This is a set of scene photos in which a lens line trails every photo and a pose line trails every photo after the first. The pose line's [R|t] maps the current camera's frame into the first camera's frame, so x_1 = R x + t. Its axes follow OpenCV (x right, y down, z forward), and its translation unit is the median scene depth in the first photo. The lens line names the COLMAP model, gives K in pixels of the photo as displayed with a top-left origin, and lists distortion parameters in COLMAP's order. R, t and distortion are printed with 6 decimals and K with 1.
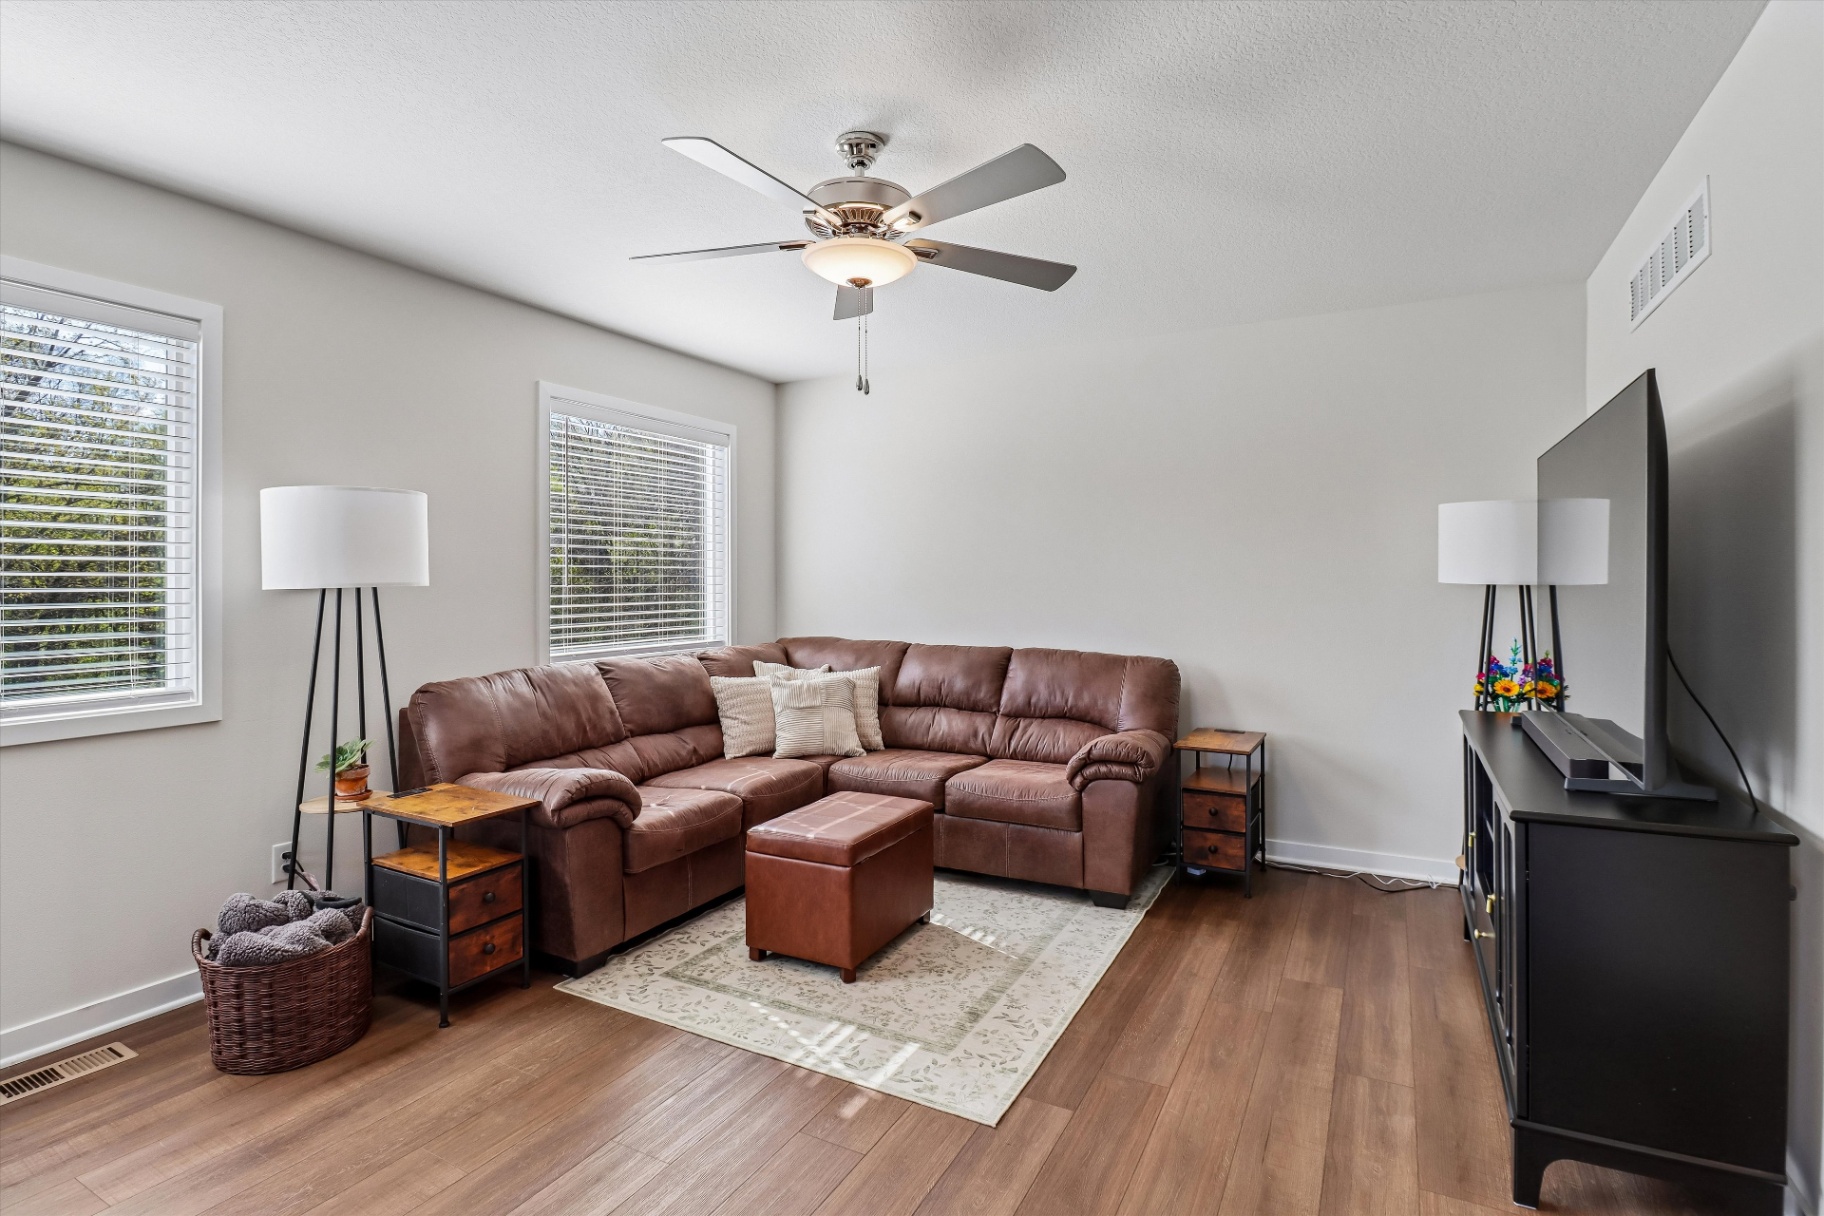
lens RADIAL K [[850.4, 0, 946.0], [0, 850.4, 580.4], [0, 0, 1]] dist [-0.014128, -0.000641]
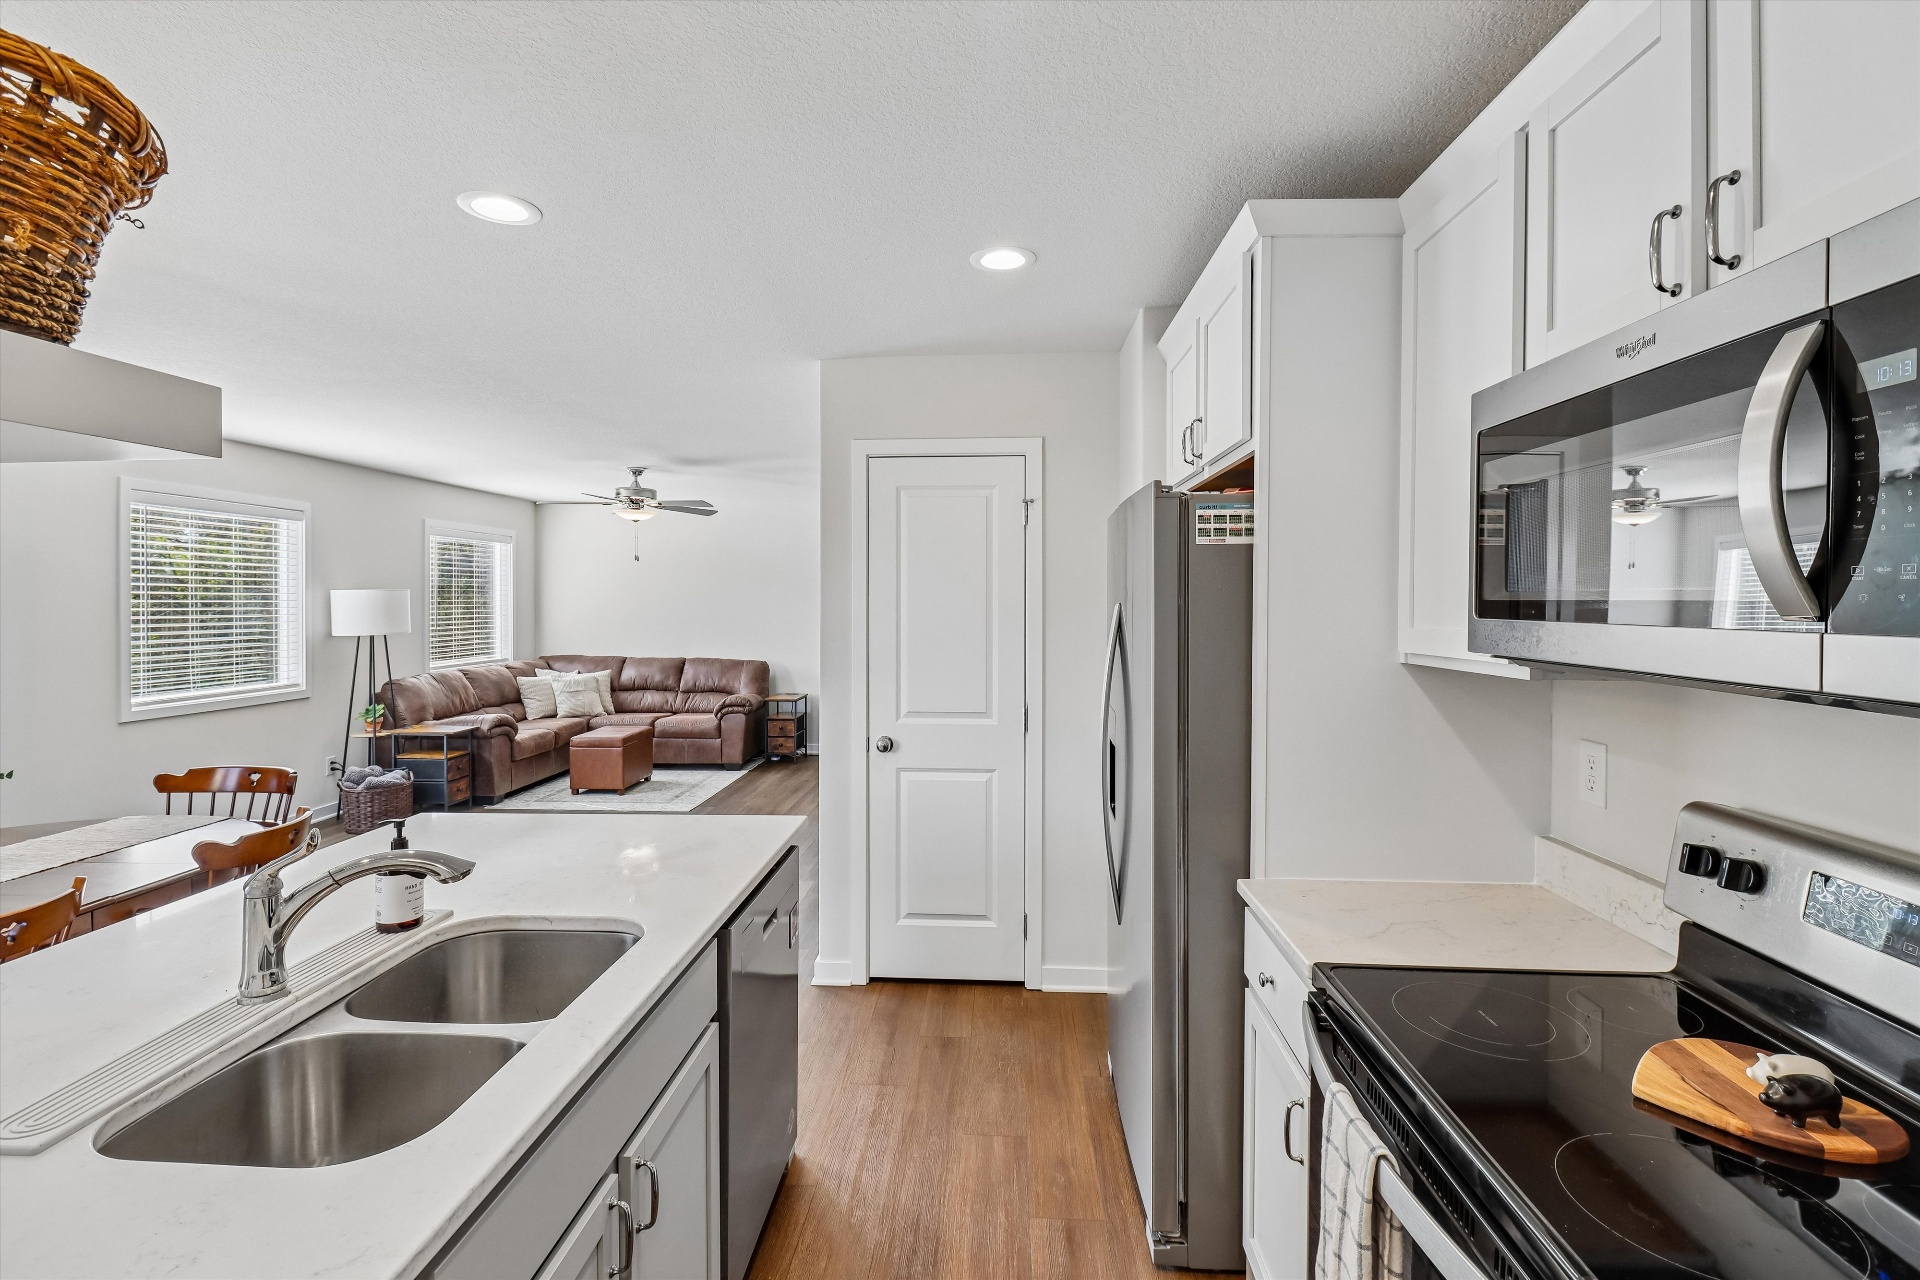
lens RADIAL K [[839.4, 0, 950.5], [0, 839.4, 613.3], [0, 0, 1]] dist [0.000125, -0.006763]
pose [[0.917259, -0.001454, 0.398289, -0.164779], [-0.006245, 0.999818, 0.018031, -0.077066], [-0.398242, -0.019026, 0.917083, -1.255982]]
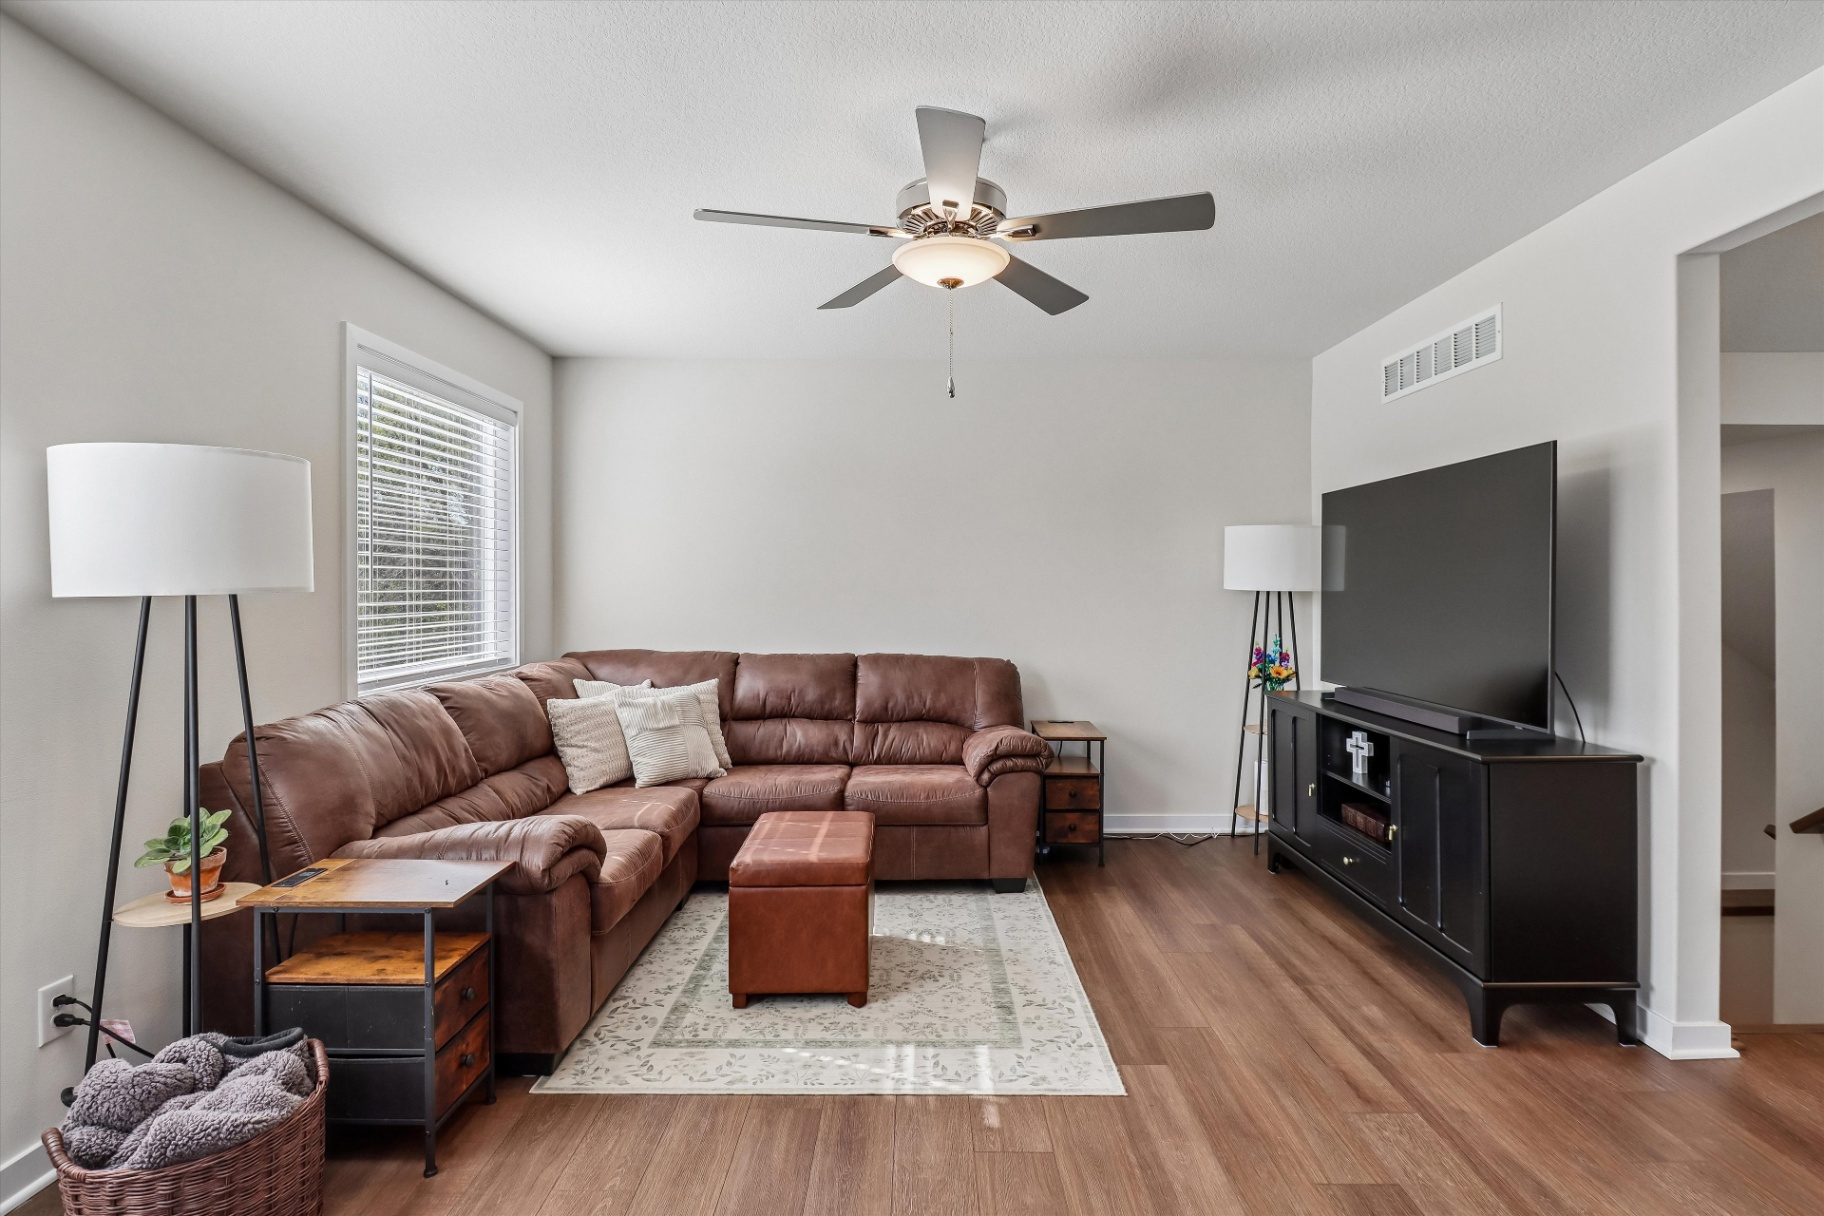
lens RADIAL K [[856.8, 0, 910.3], [0, 856.8, 593.7], [0, 0, 1]] dist [0.003197, -0.008870]
pose [[0.895213, -0.001611, 0.445635, -0.397524], [-0.001826, 0.999972, 0.007284, 0.001051], [-0.445634, -0.007335, 0.895185, 0.090211]]
